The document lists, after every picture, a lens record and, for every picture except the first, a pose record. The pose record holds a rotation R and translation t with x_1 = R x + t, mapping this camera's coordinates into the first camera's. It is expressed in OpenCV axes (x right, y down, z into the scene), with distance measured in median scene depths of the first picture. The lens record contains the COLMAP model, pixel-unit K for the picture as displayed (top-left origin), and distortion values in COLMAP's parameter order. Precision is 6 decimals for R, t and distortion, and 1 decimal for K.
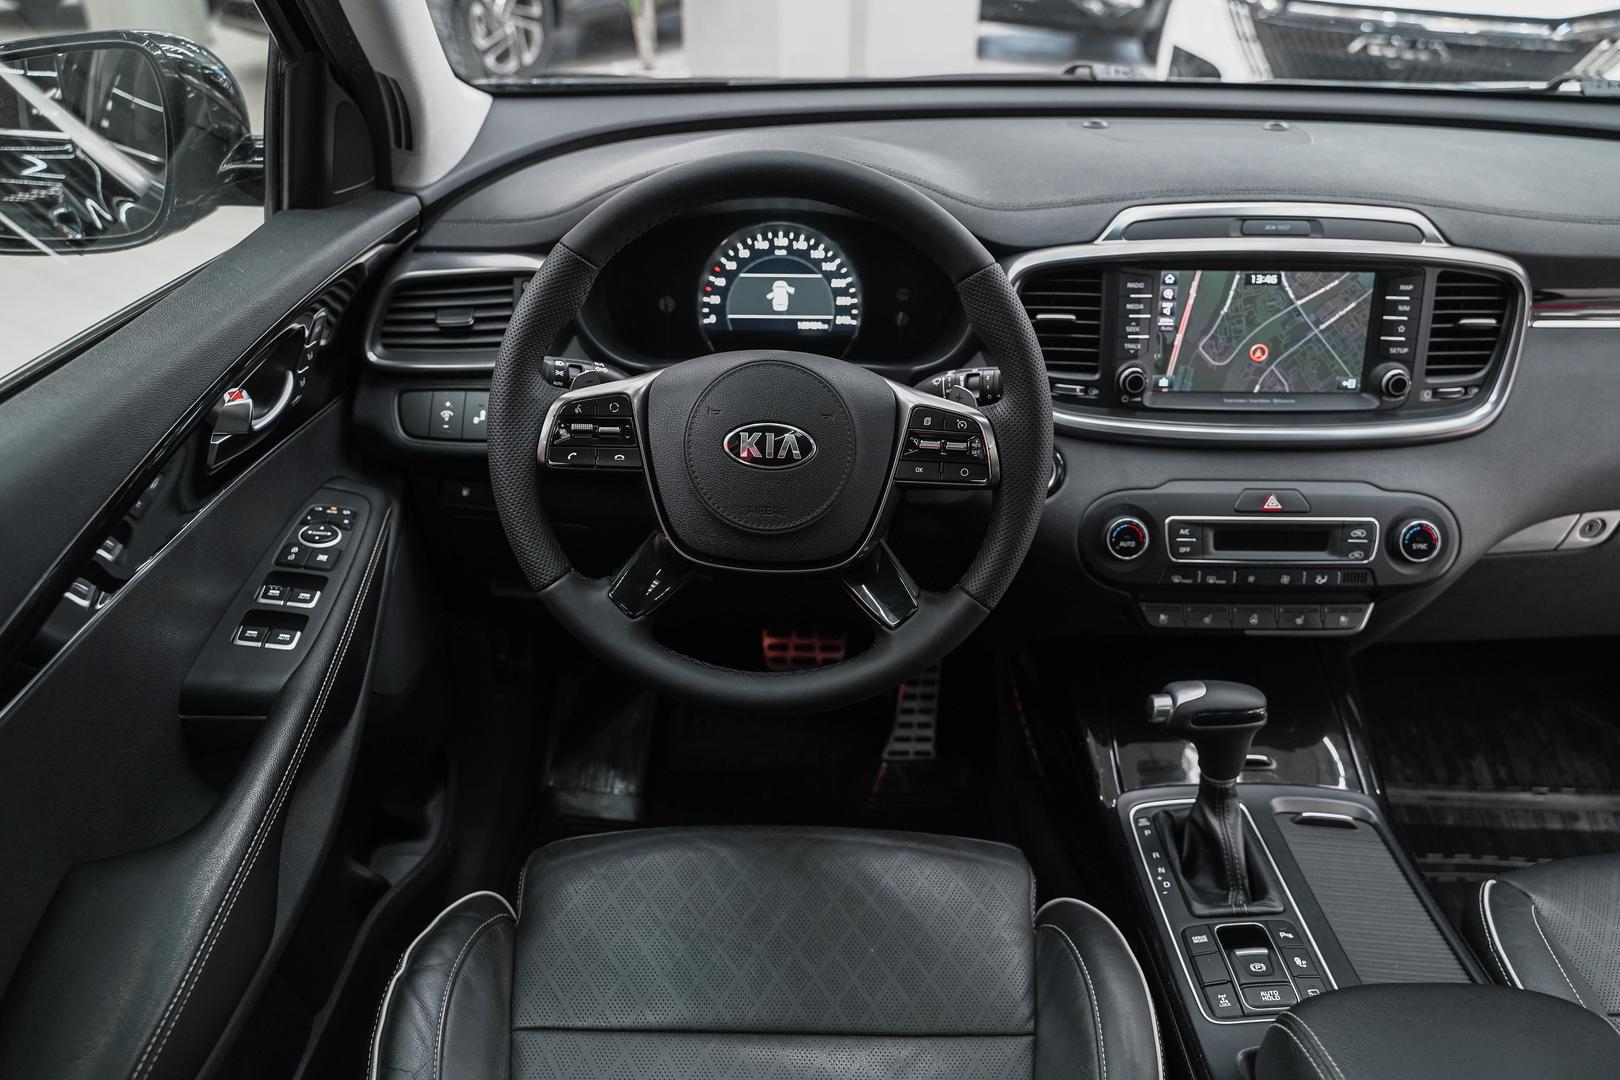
lens RADIAL K [[1251.9, 0, 815.6], [0, 1251.9, 538.7], [0, 0, 1]] dist [-0.022112, 0.019744]
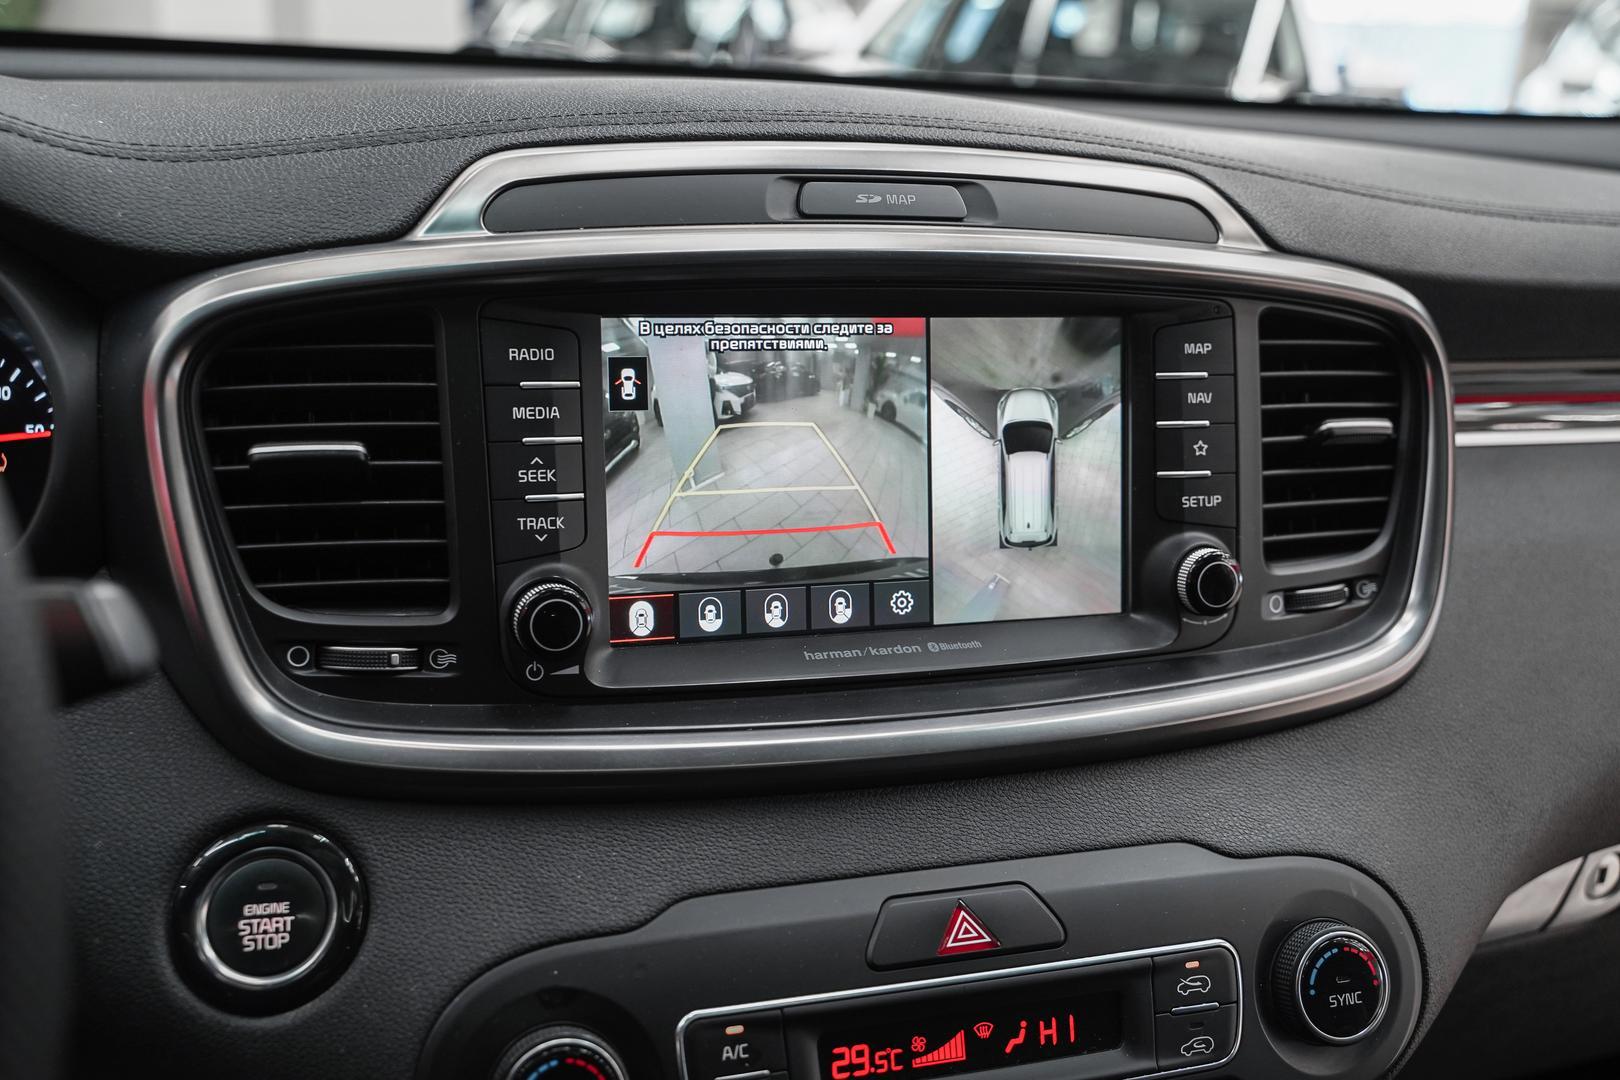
lens RADIAL K [[1619.7, 0, 816.6], [0, 1619.7, 531.4], [0, 0, 1]] dist [-0.000893, 0.000000]
pose [[0.947843, -0.049105, 0.314934, 0.184172], [0.114844, 0.974311, -0.193724, -0.054258], [-0.297330, 0.219788, 0.929133, 0.553957]]
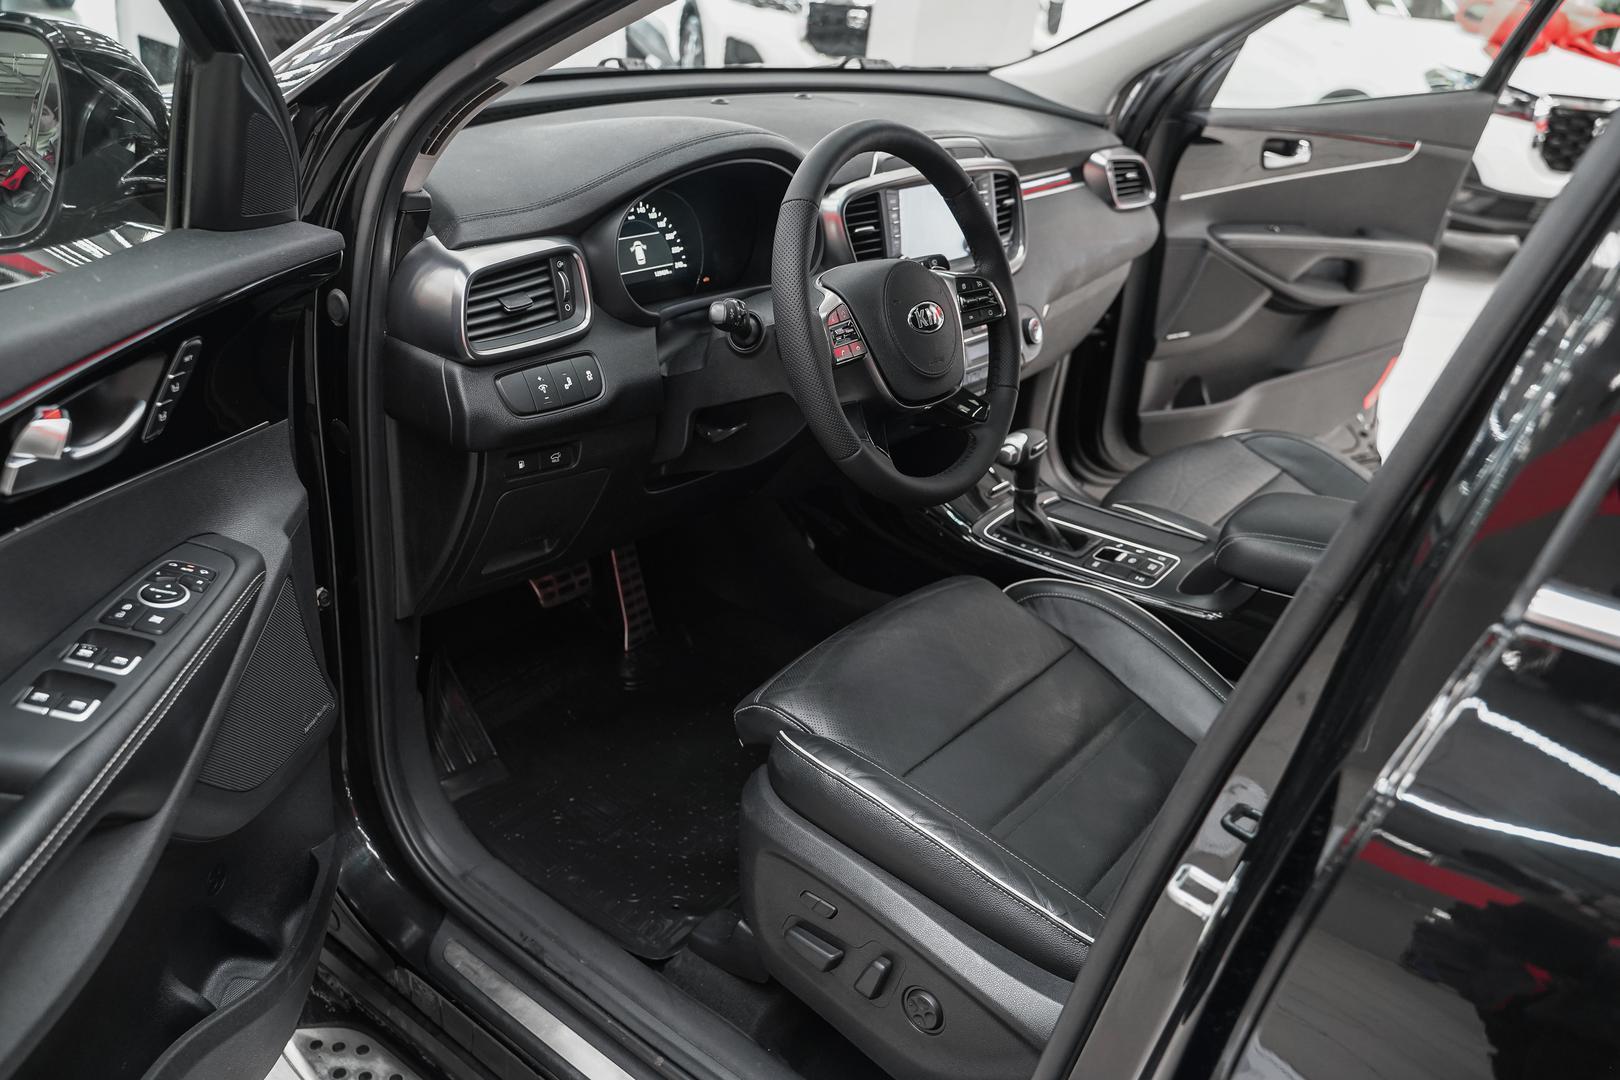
lens RADIAL K [[1251.9, 0, 801.6], [0, 1251.9, 538.8], [0, 0, 1]] dist [-0.022112, 0.019744]
pose [[0.623511, -0.302124, 0.721080, -1.023528], [0.292789, 0.945431, 0.142952, -0.066577], [-0.724920, 0.121991, 0.677945, 0.105389]]
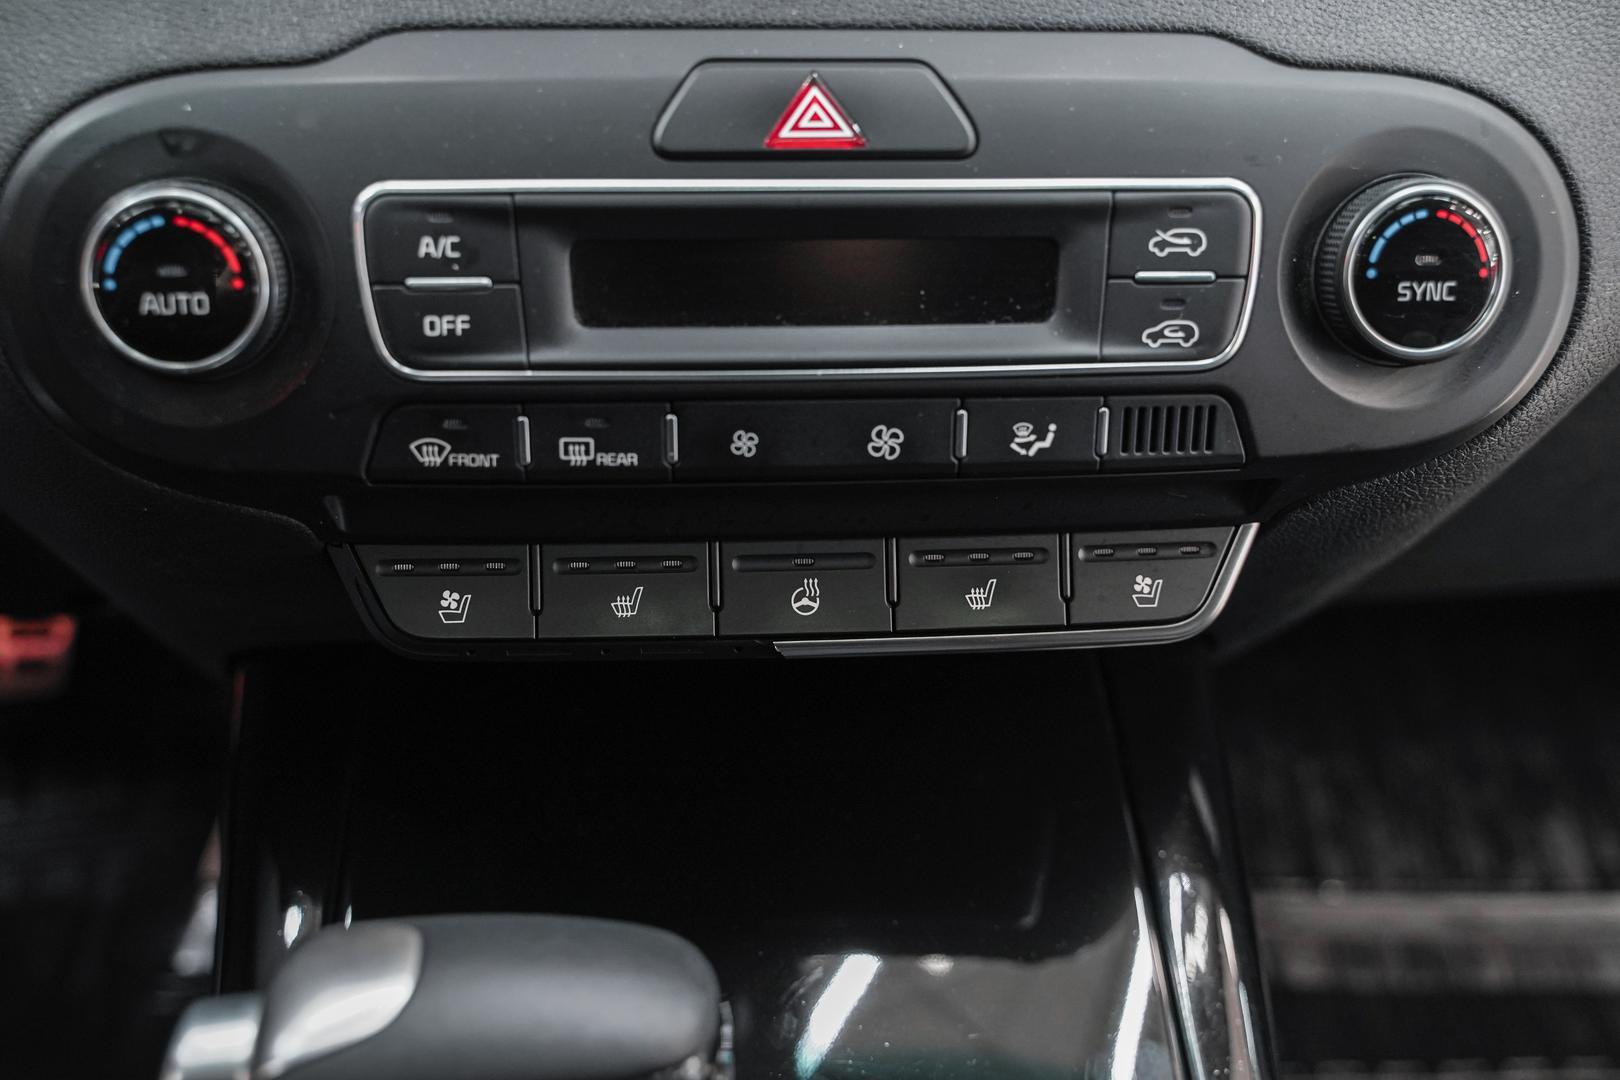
lens RADIAL K [[1619.7, 0, 823.3], [0, 1619.7, 529.2], [0, 0, 1]] dist [-0.000893, 0.000000]
pose [[0.995884, -0.029866, 0.085570, 0.335037], [0.022415, 0.995978, 0.086746, 0.021719], [-0.087817, -0.084471, 0.992549, 0.684006]]
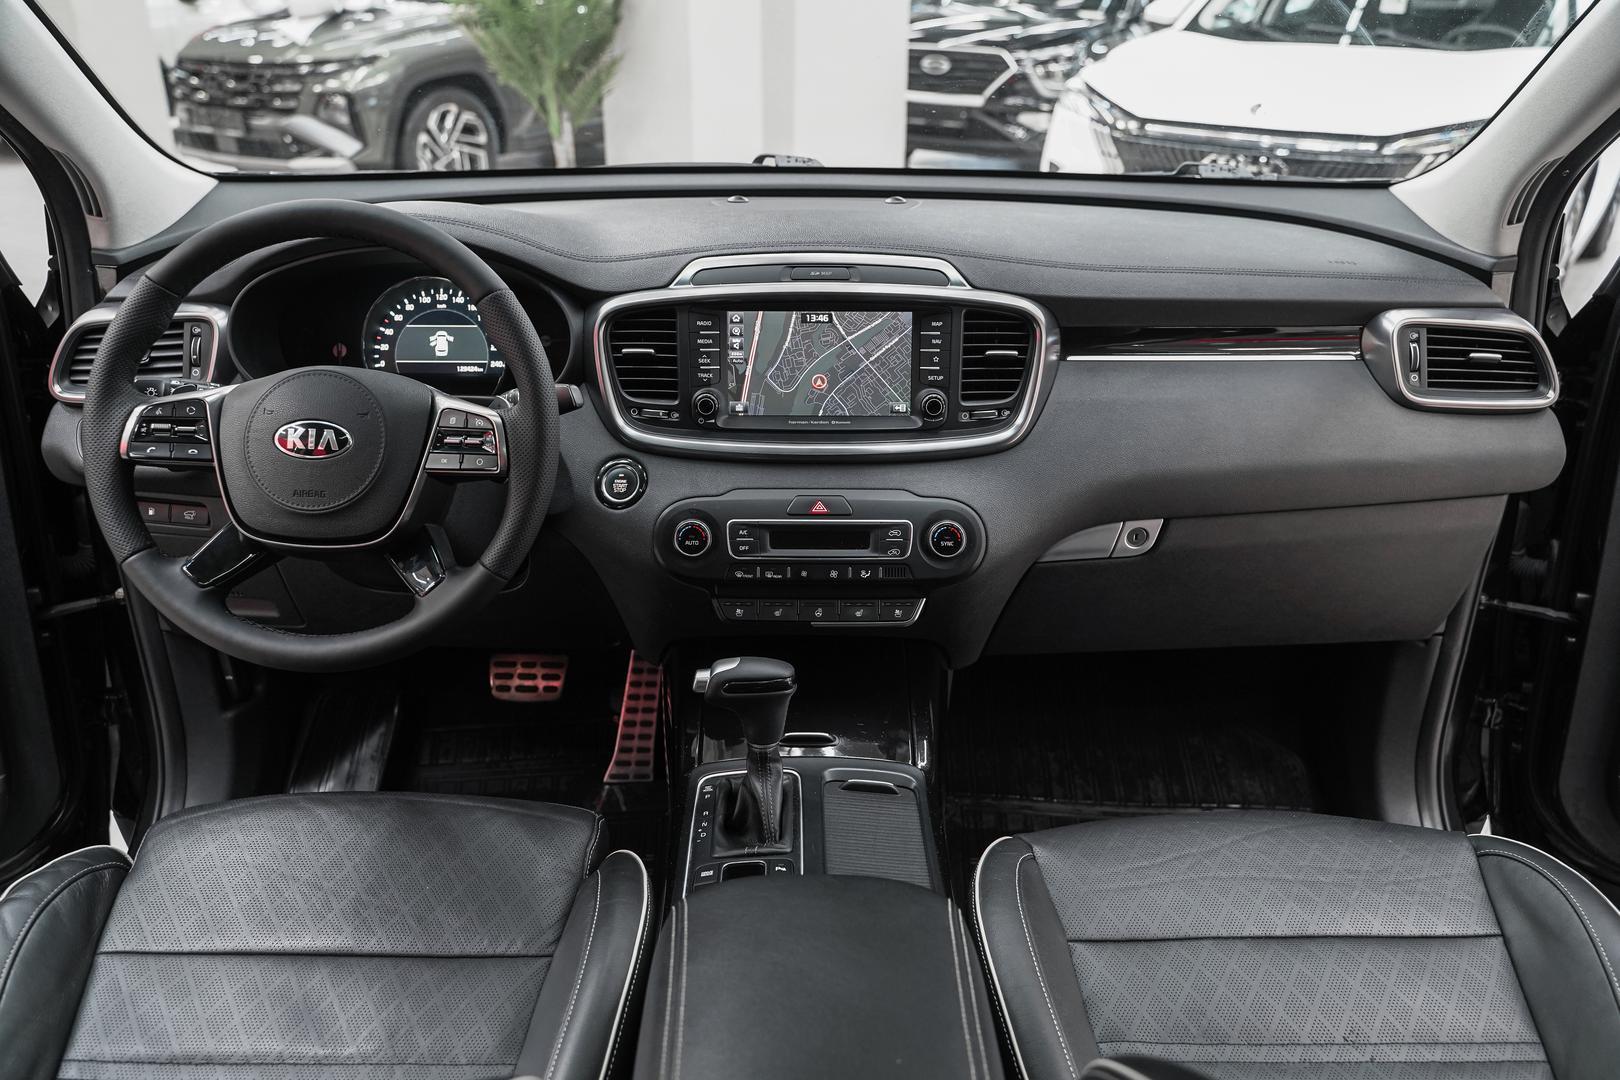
lens RADIAL K [[1251.9, 0, 803.6], [0, 1251.9, 542.6], [0, 0, 1]] dist [-0.022112, 0.019744]
pose [[0.999978, -0.004621, 0.004850, 0.341239], [0.005044, 0.995823, -0.091164, 0.107767], [-0.004408, 0.091186, 0.995824, -0.144913]]
